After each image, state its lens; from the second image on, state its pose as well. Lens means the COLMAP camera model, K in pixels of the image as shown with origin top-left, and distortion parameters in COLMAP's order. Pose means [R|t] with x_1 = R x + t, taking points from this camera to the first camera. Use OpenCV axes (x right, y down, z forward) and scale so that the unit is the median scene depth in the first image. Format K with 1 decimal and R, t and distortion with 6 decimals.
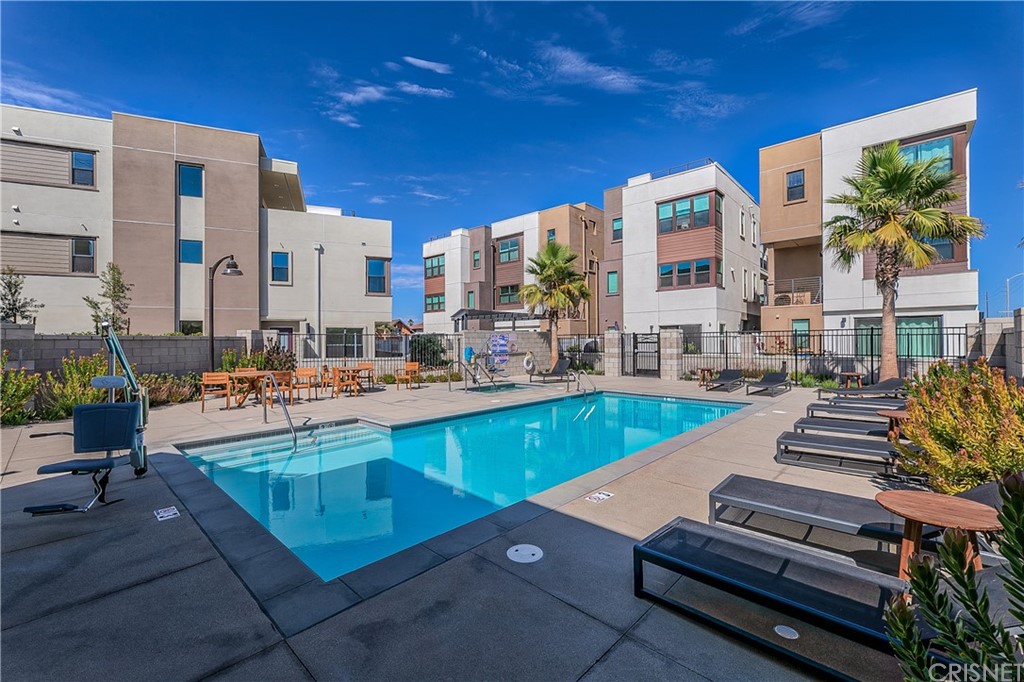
lens RADIAL K [[440.0, 0, 512.0], [0, 440.0, 341.0], [0, 0, 1]] dist [0.001817, 0.000094]
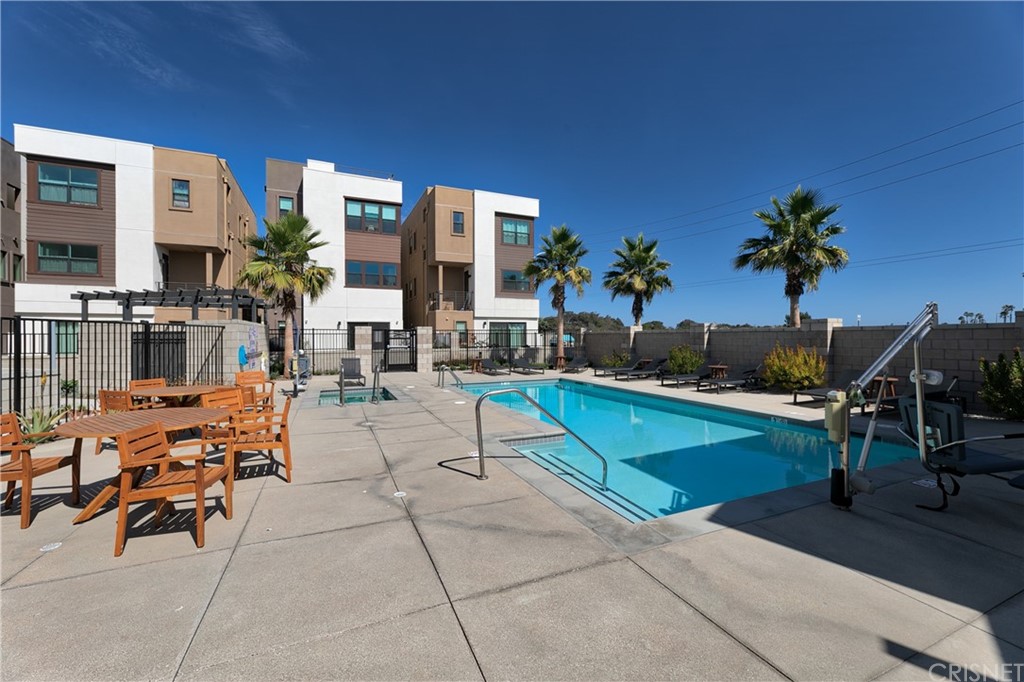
lens RADIAL K [[418.2, 0, 512.0], [0, 418.2, 341.0], [0, 0, 1]] dist [0.003237, 0.000098]
pose [[0.369663, -0.005541, 0.929149, -0.338174], [0.001786, 0.999985, 0.005253, 0.003184], [-0.929164, -0.000283, 0.369668, 0.252824]]
